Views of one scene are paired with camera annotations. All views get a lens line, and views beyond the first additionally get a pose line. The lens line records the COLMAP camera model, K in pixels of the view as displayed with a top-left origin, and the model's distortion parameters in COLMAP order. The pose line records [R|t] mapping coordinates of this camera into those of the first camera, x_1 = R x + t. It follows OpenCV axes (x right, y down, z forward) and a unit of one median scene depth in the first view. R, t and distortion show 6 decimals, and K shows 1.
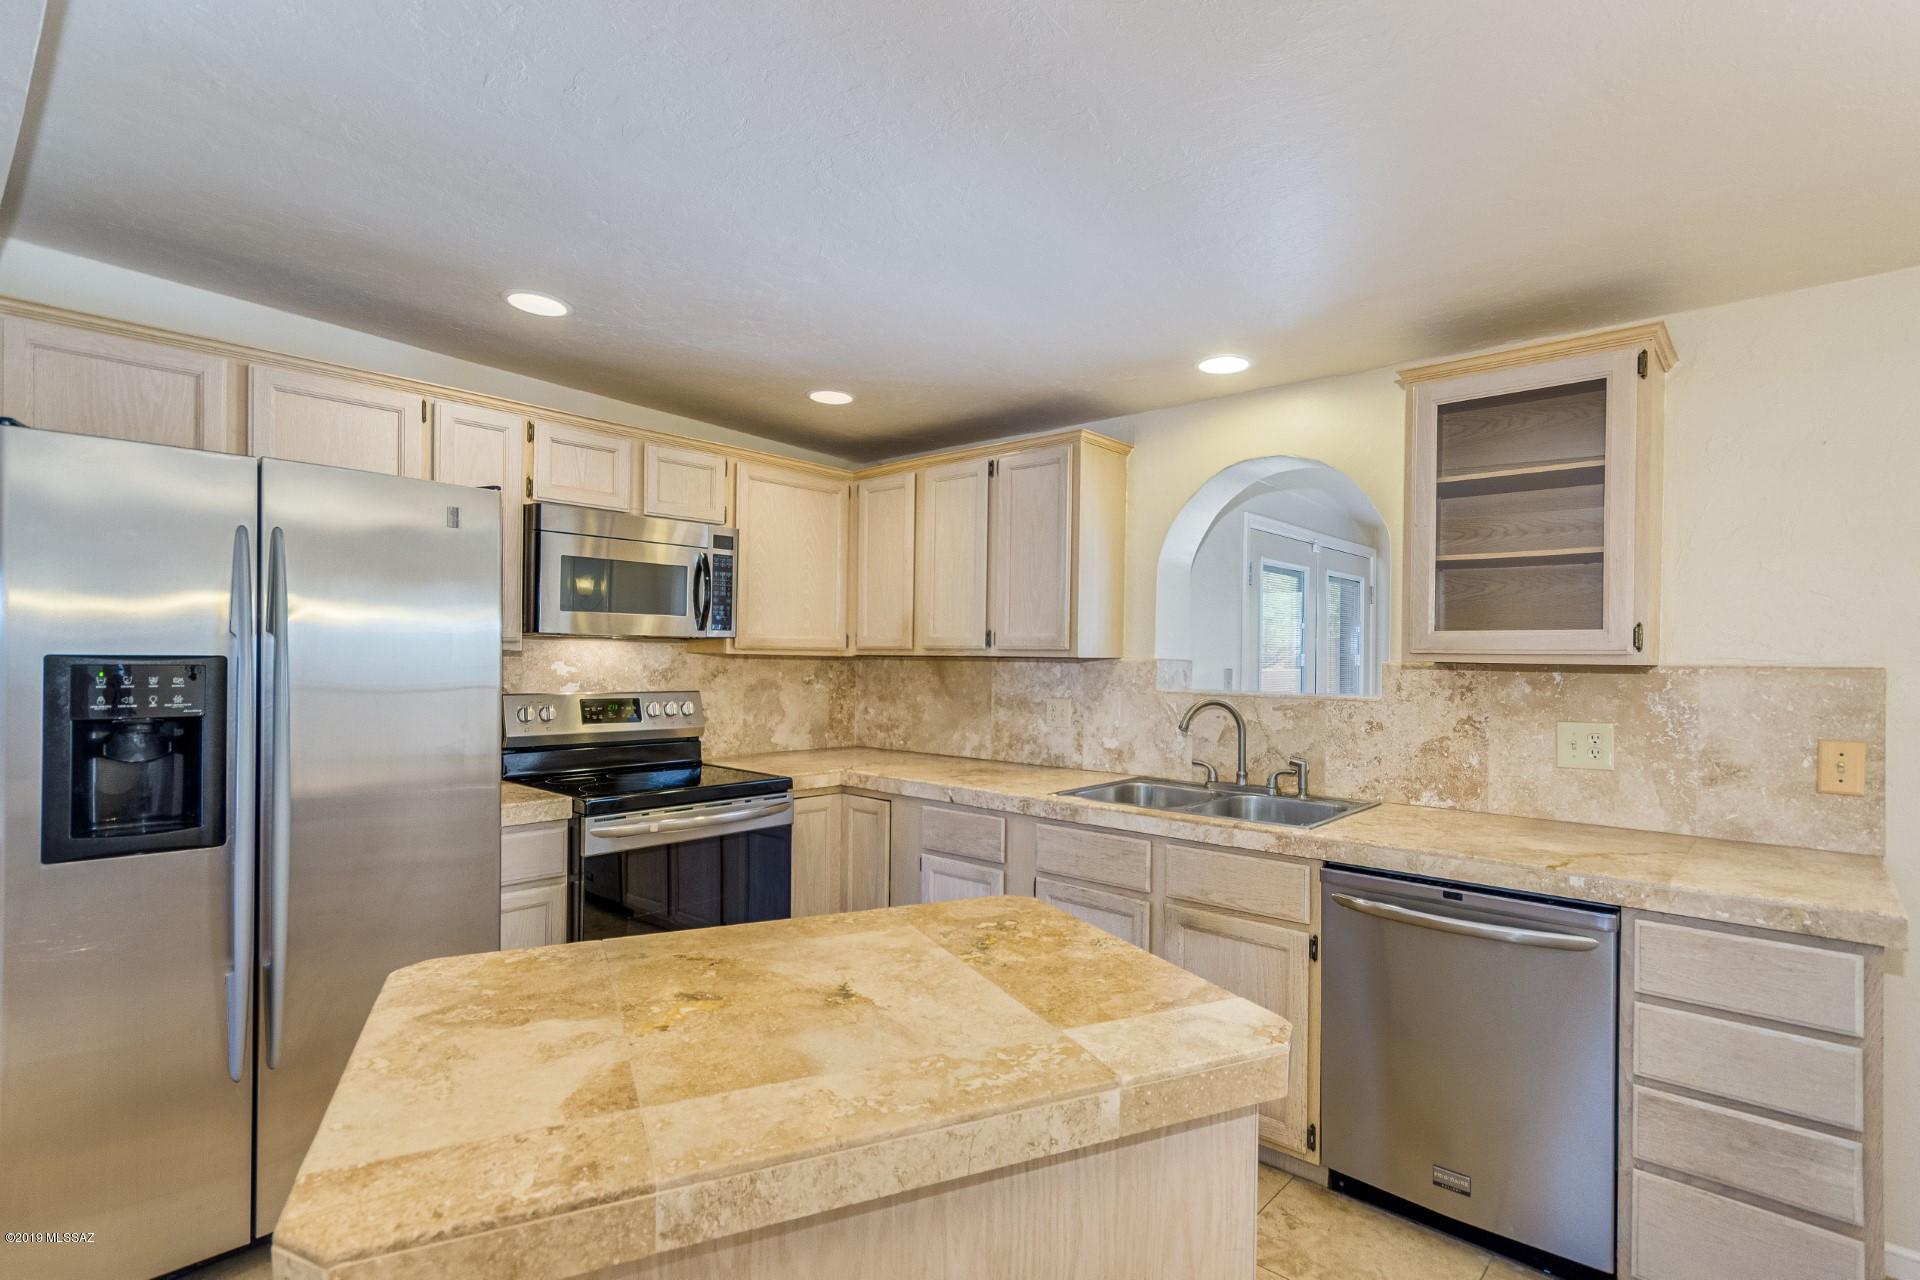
lens RADIAL K [[939.1, 0, 958.7], [0, 939.1, 662.8], [0, 0, 1]] dist [0.002938, 0.000428]
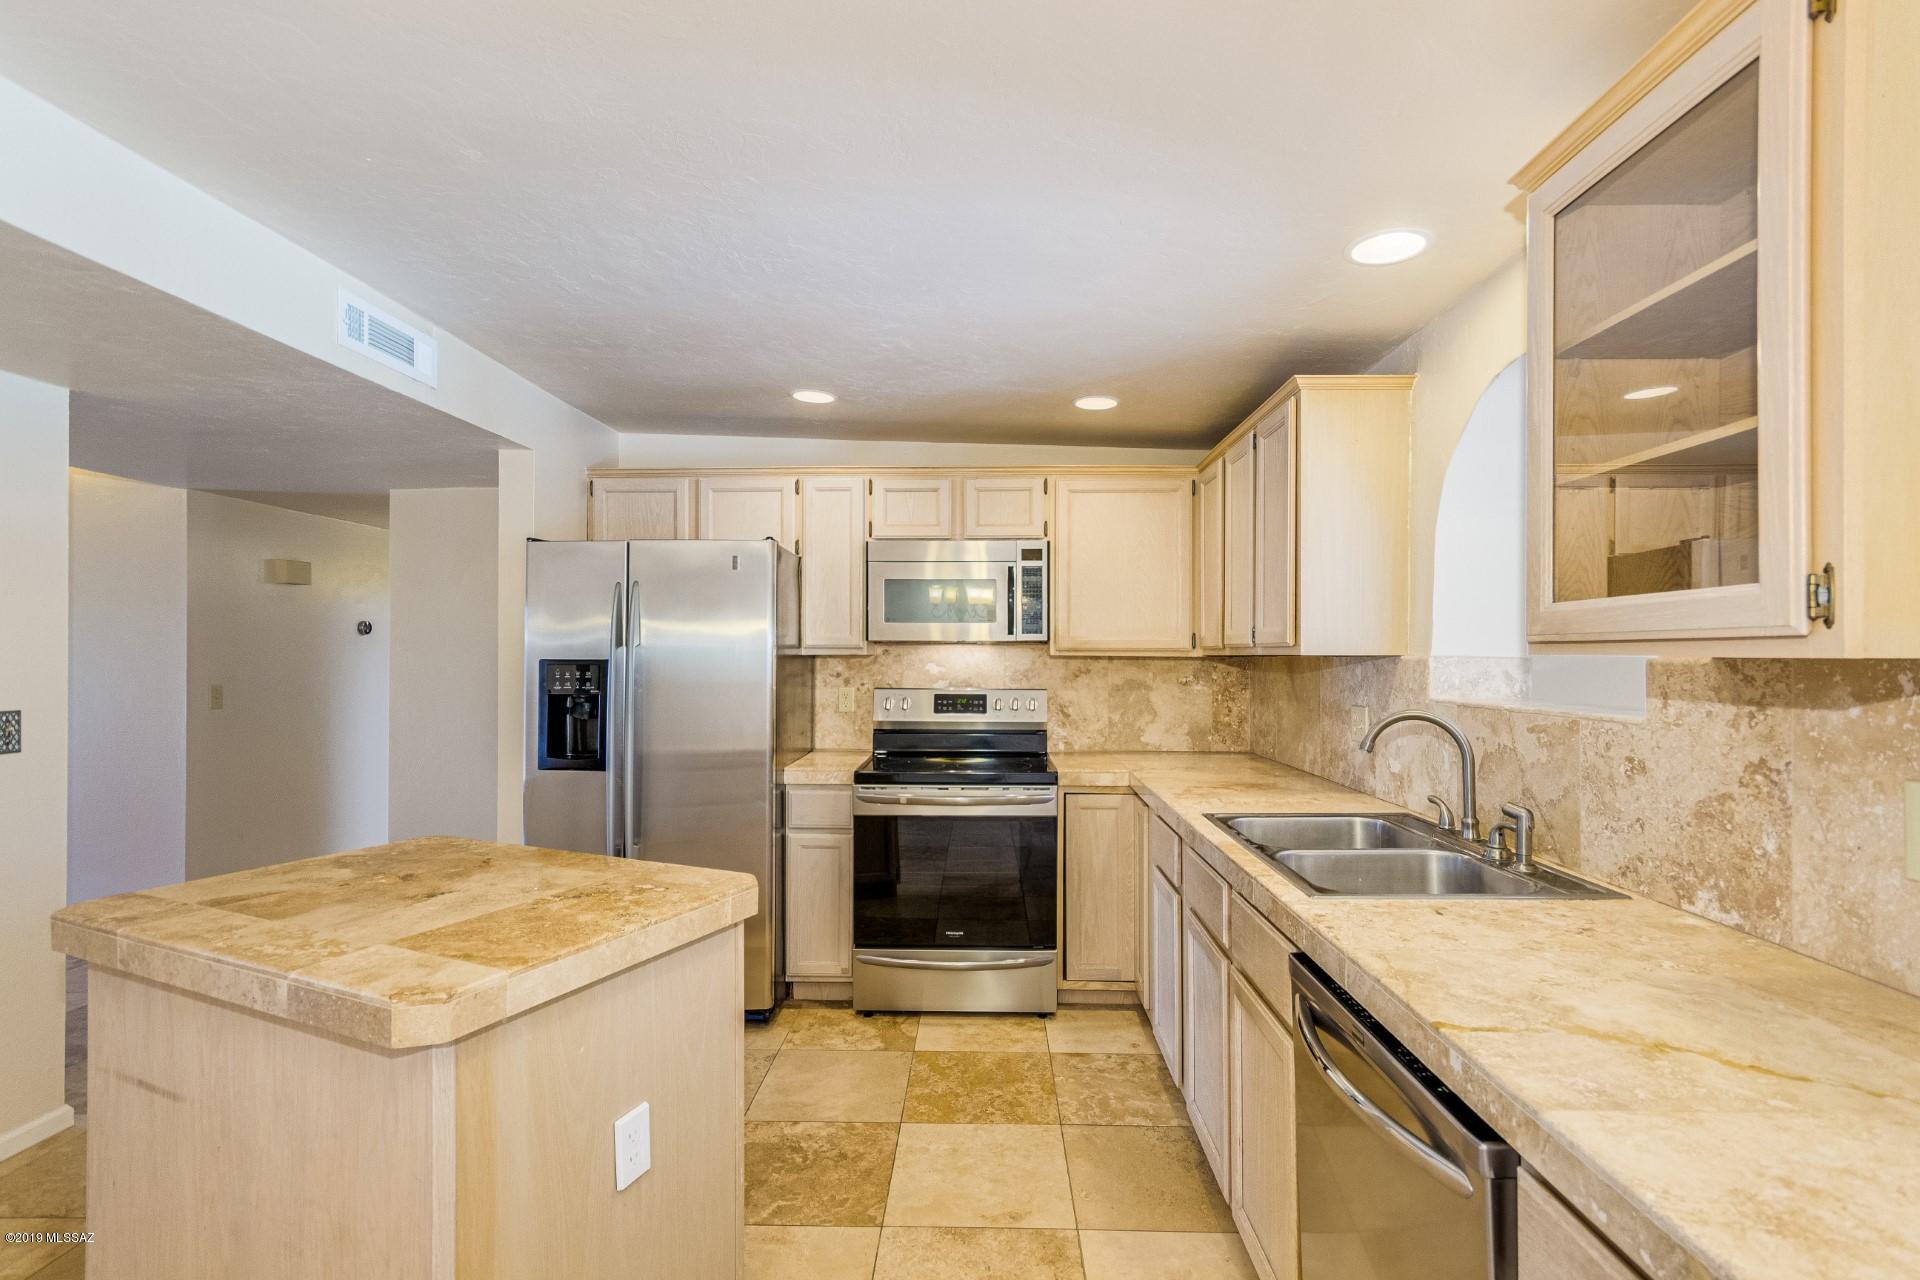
lens RADIAL K [[892.4, 0, 962.2], [0, 892.4, 657.4], [0, 0, 1]] dist [0.003238, 0.000337]
pose [[0.643490, -0.009160, -0.765400, 0.592148], [0.001599, 0.999942, -0.010623, 0.004398], [0.765453, 0.005612, 0.643468, 0.309183]]
